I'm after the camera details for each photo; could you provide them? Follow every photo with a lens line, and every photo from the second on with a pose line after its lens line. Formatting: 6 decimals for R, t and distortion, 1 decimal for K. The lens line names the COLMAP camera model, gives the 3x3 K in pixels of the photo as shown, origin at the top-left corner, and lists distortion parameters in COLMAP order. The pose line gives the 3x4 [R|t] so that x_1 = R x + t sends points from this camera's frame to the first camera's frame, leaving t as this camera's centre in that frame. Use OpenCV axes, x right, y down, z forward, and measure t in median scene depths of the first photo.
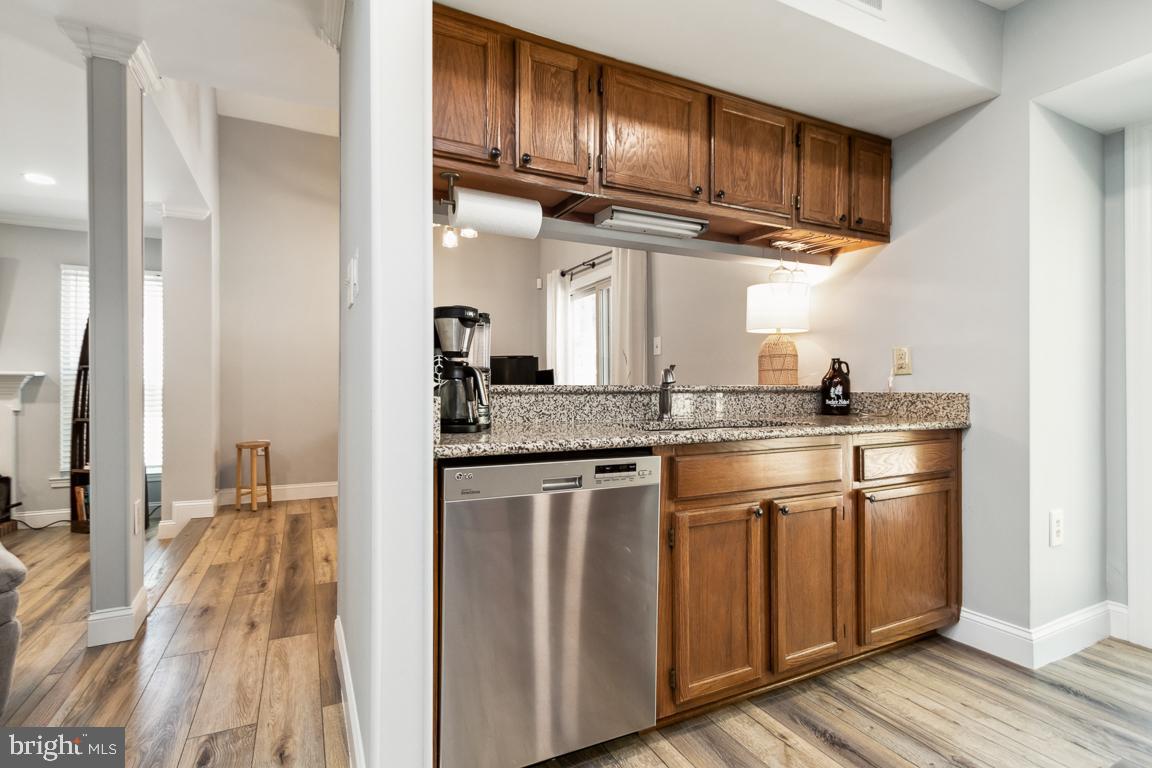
lens RADIAL K [[549.7, 0, 569.2], [0, 549.7, 385.7], [0, 0, 1]] dist [0.002704, 0.000084]
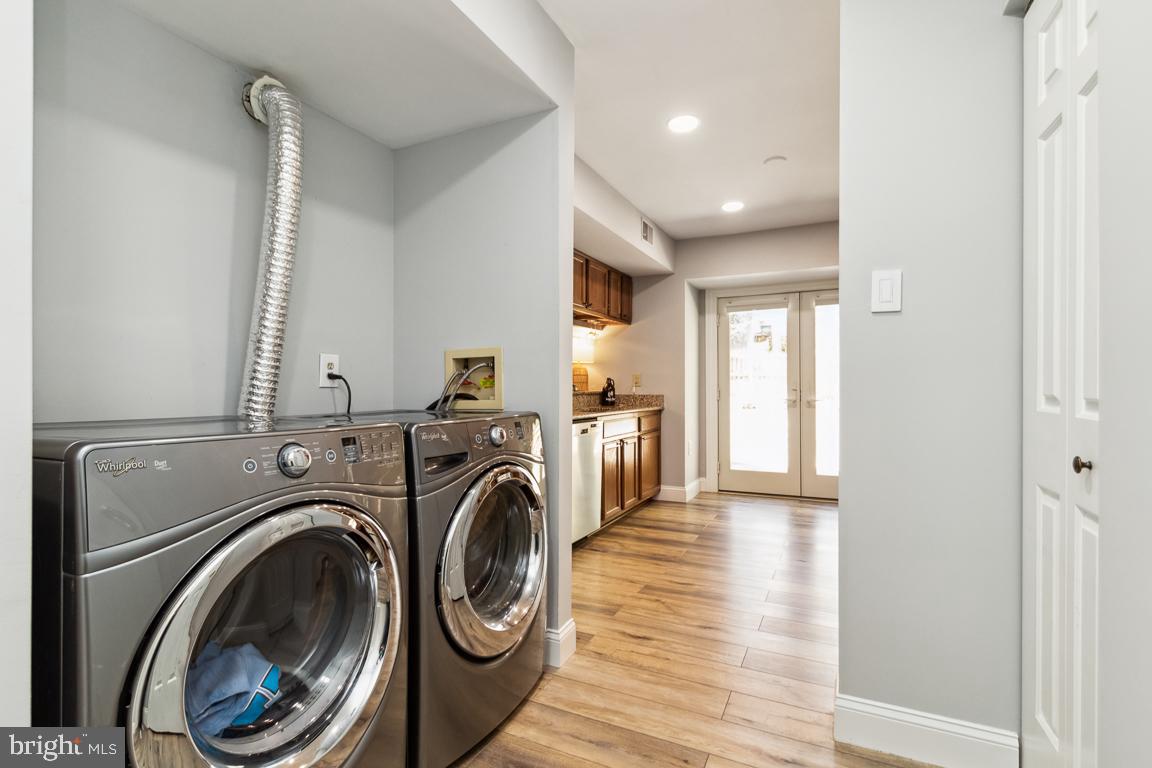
lens RADIAL K [[545.7, 0, 572.0], [0, 545.7, 391.4], [0, 0, 1]] dist [0.003829, 0.000305]
pose [[0.792429, -0.002051, 0.609960, -0.967856], [-0.003281, 0.999966, 0.007624, -0.016531], [-0.609955, -0.008043, 0.792395, -0.589070]]
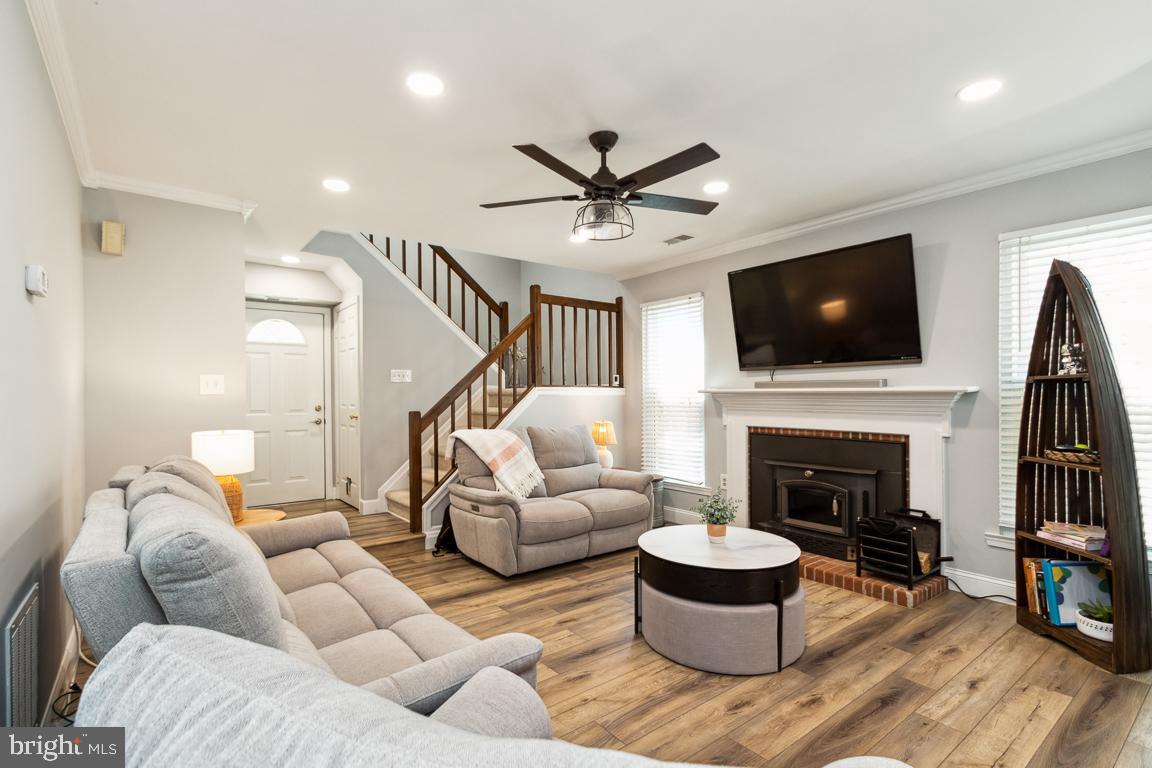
lens RADIAL K [[545.8, 0, 571.7], [0, 545.8, 397.9], [0, 0, 1]] dist [-0.003082, 0.000009]
pose [[0.194619, 0.005210, -0.980865, -0.678877], [0.007615, 0.999948, 0.006822, -0.037566], [0.980849, -0.008797, 0.194569, 0.640084]]
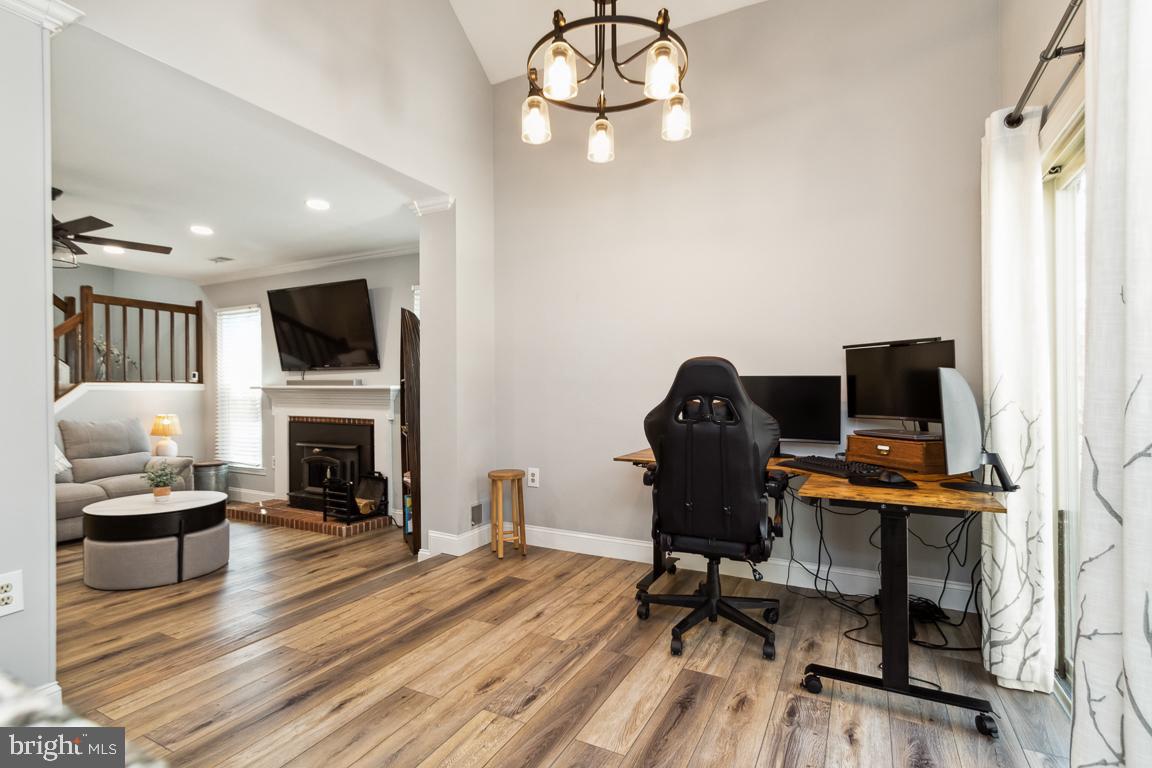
lens RADIAL K [[553.2, 0, 571.9], [0, 553.2, 388.9], [0, 0, 1]] dist [0.000079, -0.000257]
pose [[0.595731, -0.000317, -0.803184, 0.271049], [0.003287, 0.999993, 0.002043, -0.038461], [0.803178, -0.003857, 0.595727, 1.203336]]
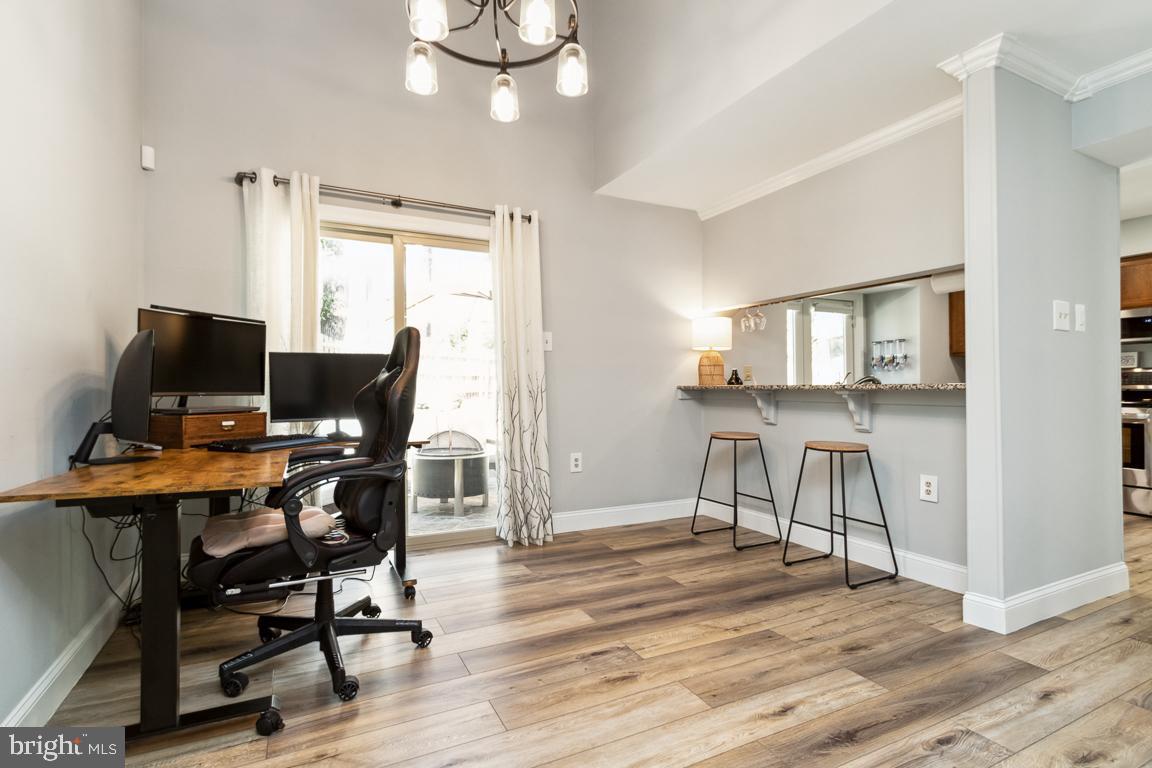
lens RADIAL K [[553.2, 0, 571.9], [0, 553.2, 388.9], [0, 0, 1]] dist [0.000079, -0.000257]
pose [[-0.010410, 0.002137, 0.999944, -1.377376], [-0.004196, 0.999989, -0.002181, 0.018226], [-0.999937, -0.004218, -0.010401, 1.722051]]
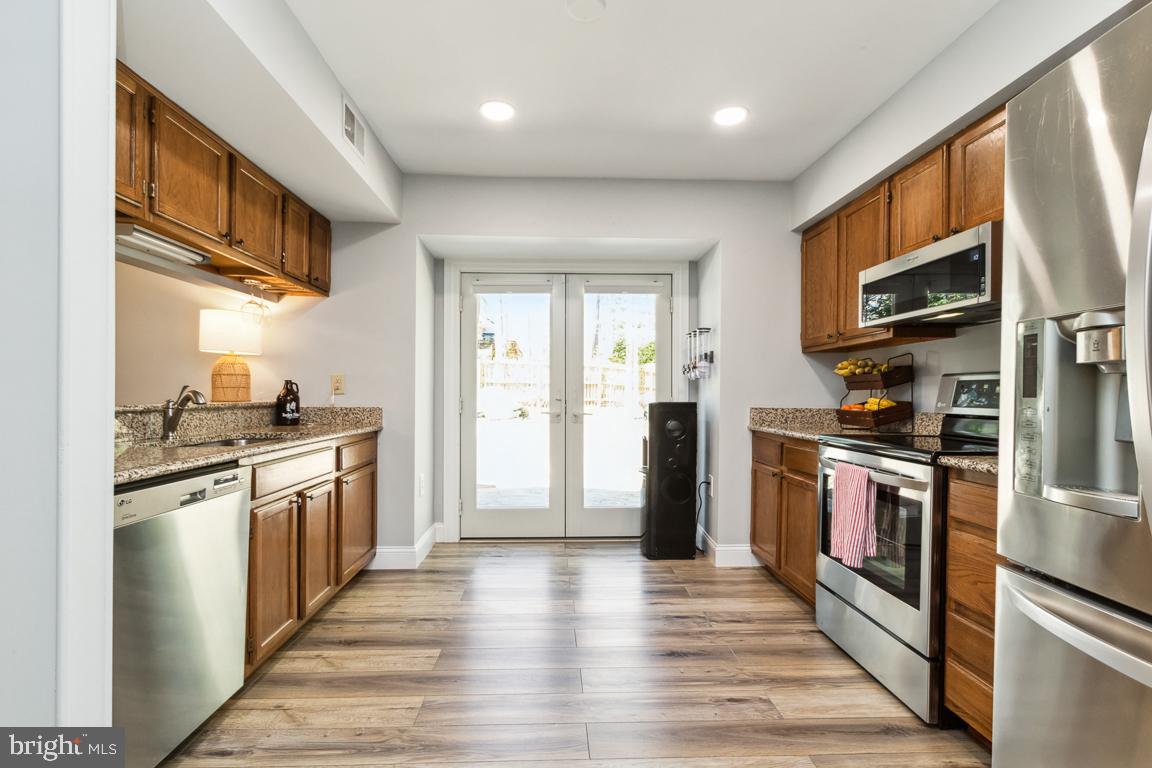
lens RADIAL K [[545.7, 0, 572.0], [0, 545.7, 391.4], [0, 0, 1]] dist [0.003829, 0.000305]
pose [[0.403157, 0.009865, 0.915078, -0.443775], [-0.010266, 0.999928, -0.006257, -0.025853], [-0.915073, -0.006871, 0.403229, -0.106104]]
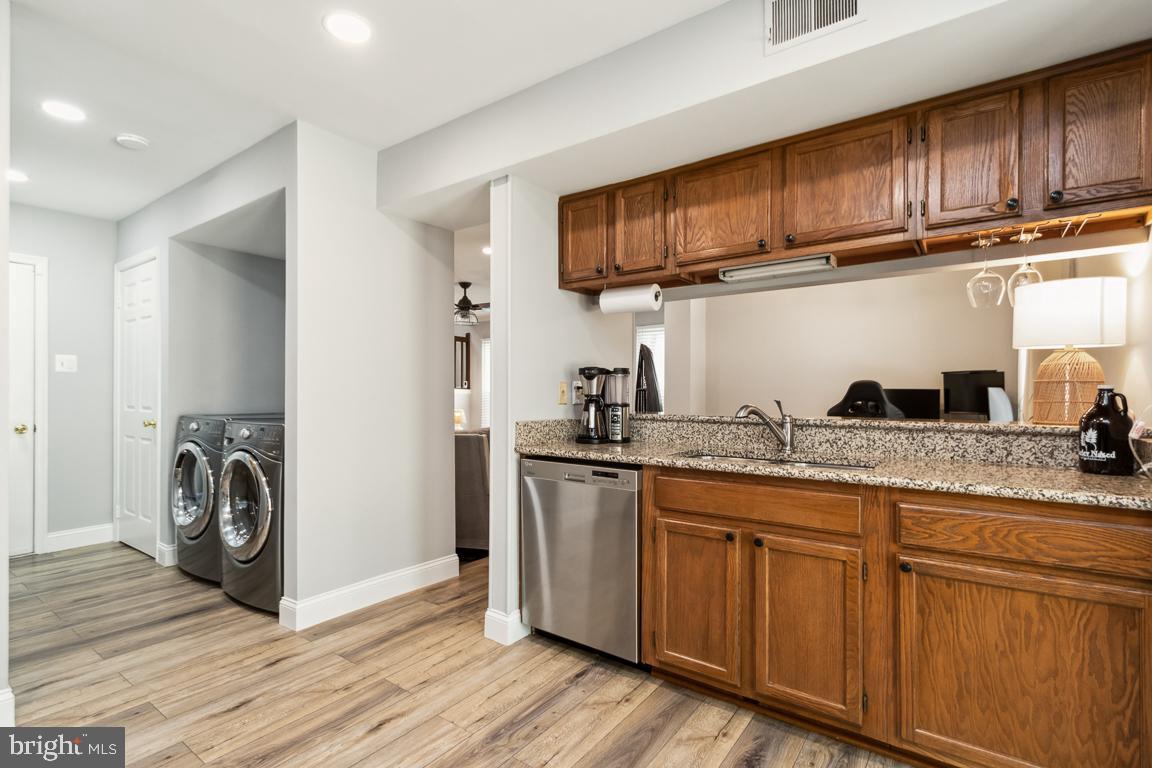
lens RADIAL K [[545.7, 0, 572.0], [0, 545.7, 391.4], [0, 0, 1]] dist [0.003829, 0.000305]
pose [[0.466479, 0.000509, -0.884532, 0.867921], [-0.003027, 0.999995, -0.001021, -0.049134], [0.884527, 0.003153, 0.466478, 0.133349]]
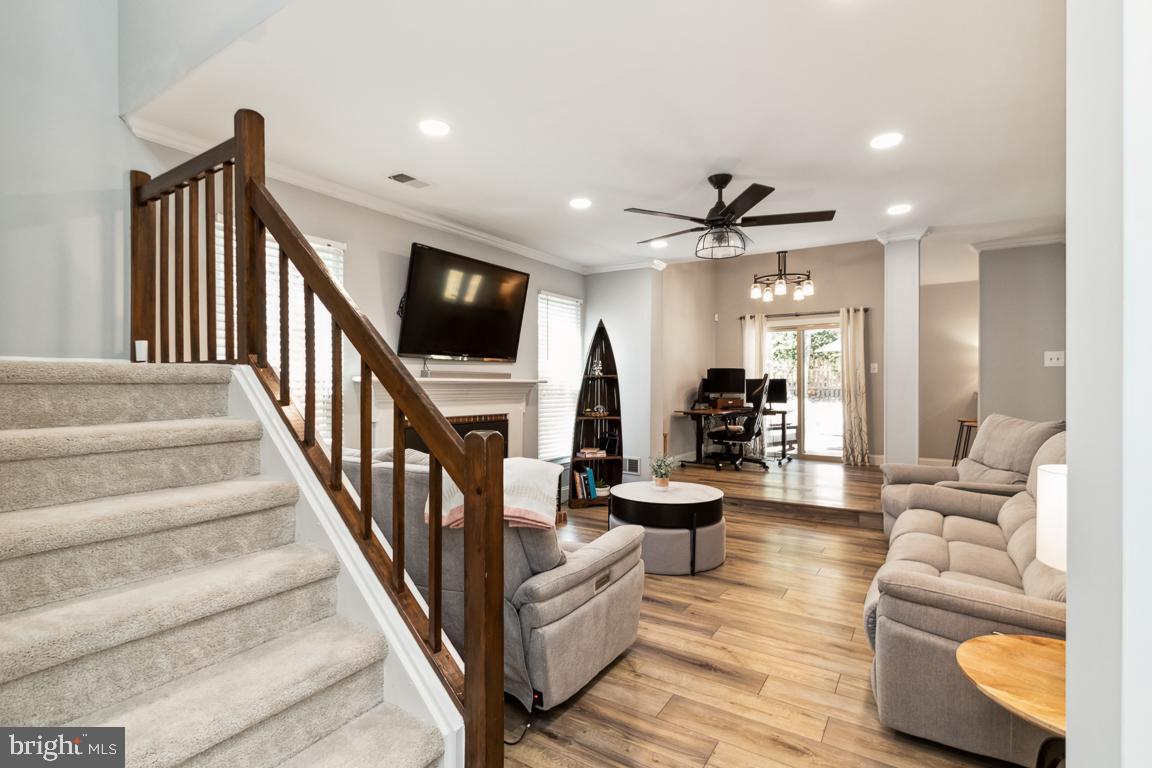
lens RADIAL K [[549.7, 0, 569.2], [0, 549.7, 385.7], [0, 0, 1]] dist [0.002704, 0.000084]
pose [[0.863390, -0.000838, 0.504536, -2.953070], [-0.003182, 0.999970, 0.007108, -0.041023], [-0.504526, -0.007742, 0.863362, -0.143083]]
